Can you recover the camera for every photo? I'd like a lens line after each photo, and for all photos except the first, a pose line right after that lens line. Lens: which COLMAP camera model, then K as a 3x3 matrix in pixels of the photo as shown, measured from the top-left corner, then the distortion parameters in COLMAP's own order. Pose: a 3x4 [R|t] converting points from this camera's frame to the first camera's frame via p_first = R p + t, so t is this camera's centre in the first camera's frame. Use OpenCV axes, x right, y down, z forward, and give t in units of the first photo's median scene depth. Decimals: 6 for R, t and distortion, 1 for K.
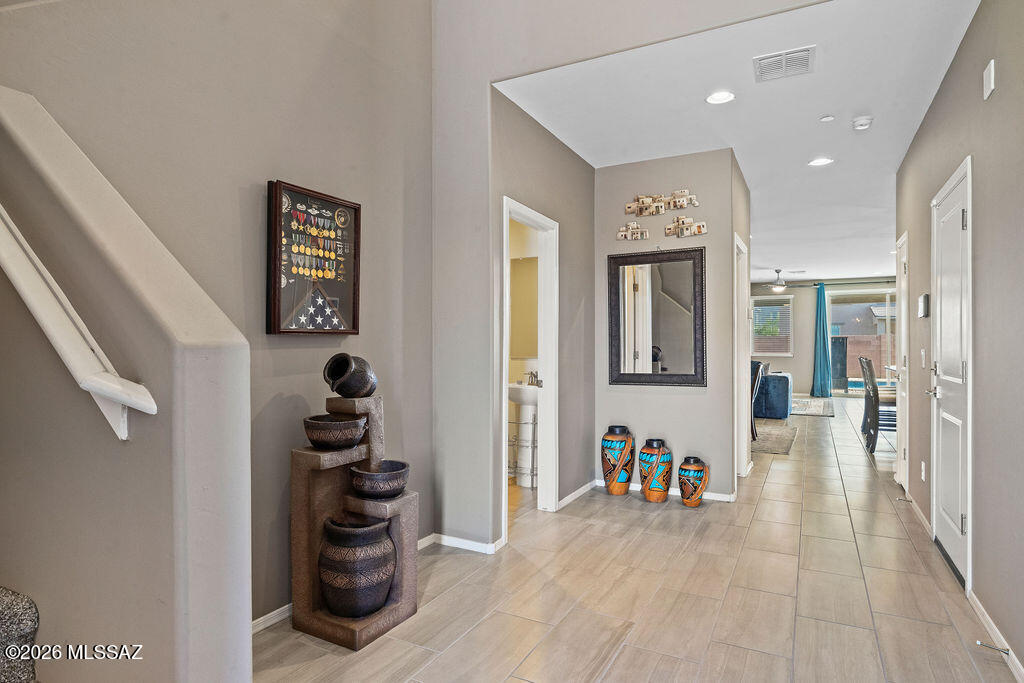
lens RADIAL K [[569.8, 0, 523.1], [0, 569.8, 334.3], [0, 0, 1]] dist [-0.000829, -0.000206]
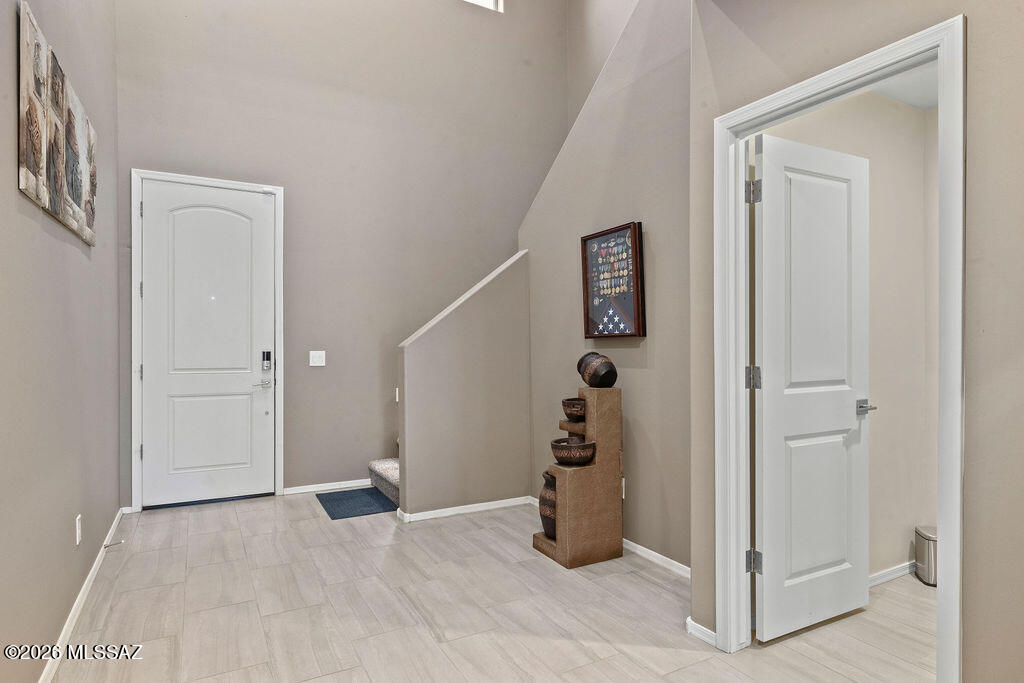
lens RADIAL K [[590.4, 0, 512.0], [0, 590.4, 341.5], [0, 0, 1]] dist [-0.000616, -0.000172]
pose [[-0.569870, -0.000184, -0.821735, 0.874729], [0.018969, 0.999731, -0.013379, 0.022577], [0.821516, -0.023212, -0.569713, 1.571070]]
